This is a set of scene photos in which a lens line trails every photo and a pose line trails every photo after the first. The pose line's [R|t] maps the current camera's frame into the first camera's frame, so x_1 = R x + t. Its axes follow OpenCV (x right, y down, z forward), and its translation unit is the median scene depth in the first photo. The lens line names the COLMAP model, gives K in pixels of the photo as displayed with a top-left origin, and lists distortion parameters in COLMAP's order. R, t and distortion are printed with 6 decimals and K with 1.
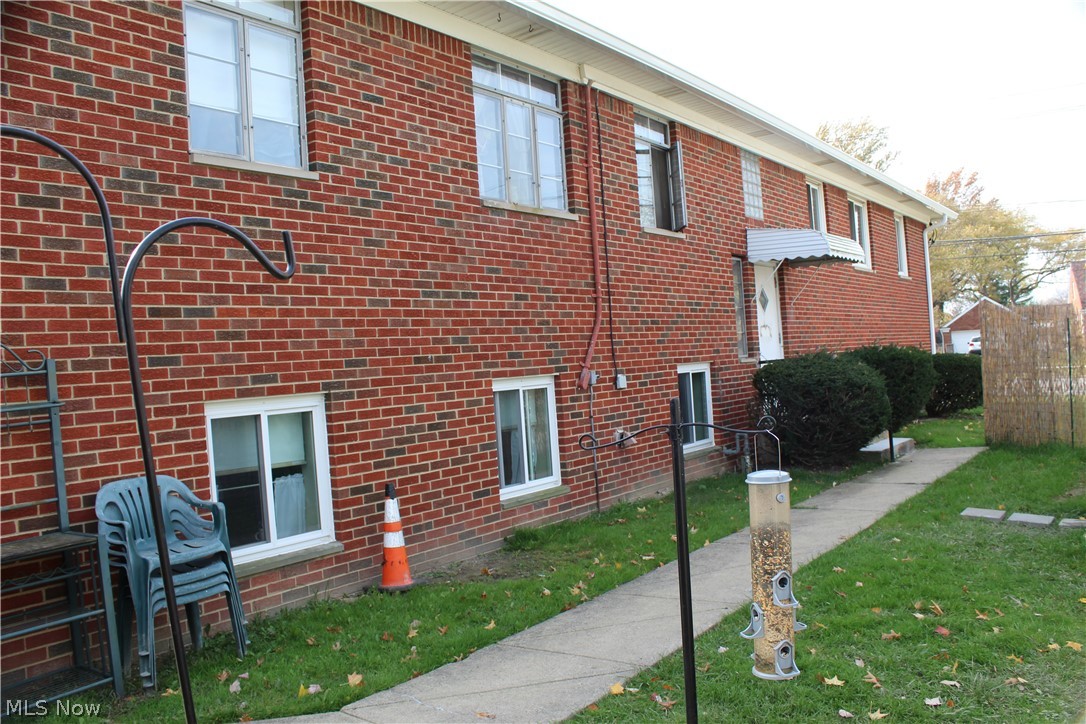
lens RADIAL K [[922.9, 0, 543.0], [0, 922.9, 362.0], [0, 0, 1]] dist [-0.171124, 0.156142]
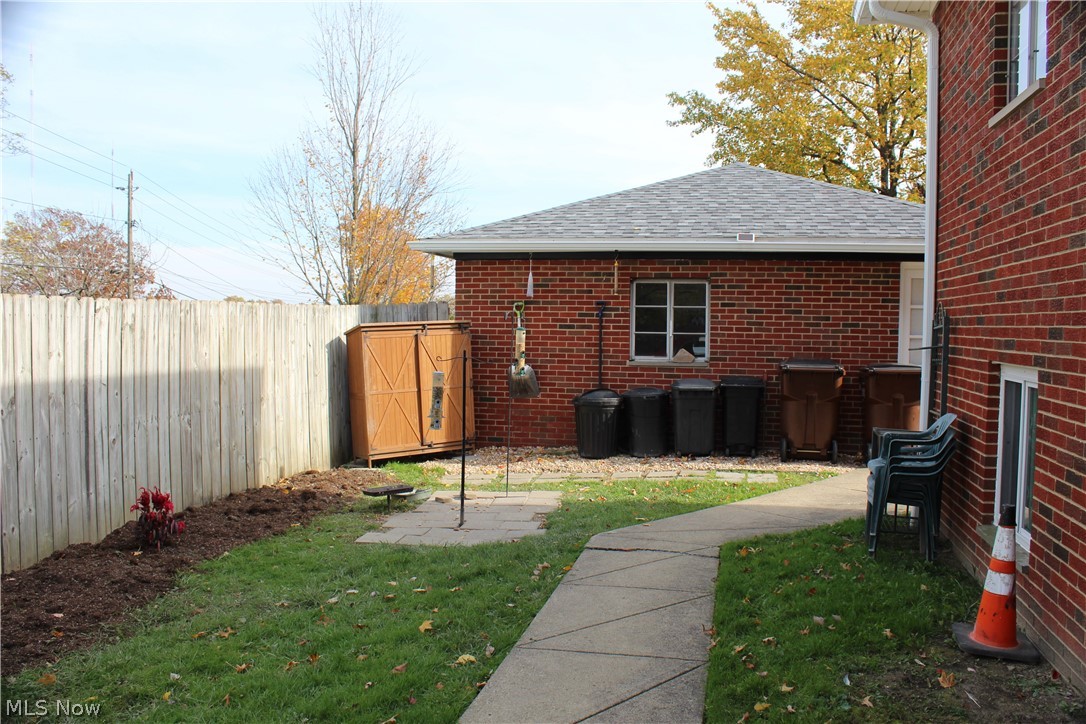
lens RADIAL K [[922.9, 0, 543.0], [0, 922.9, 362.0], [0, 0, 1]] dist [-0.171124, 0.156142]
pose [[-0.919605, 0.076237, -0.385377, 0.487751], [0.053870, 0.996194, 0.068526, -0.052365], [0.389134, 0.042257, -0.920211, 1.719539]]
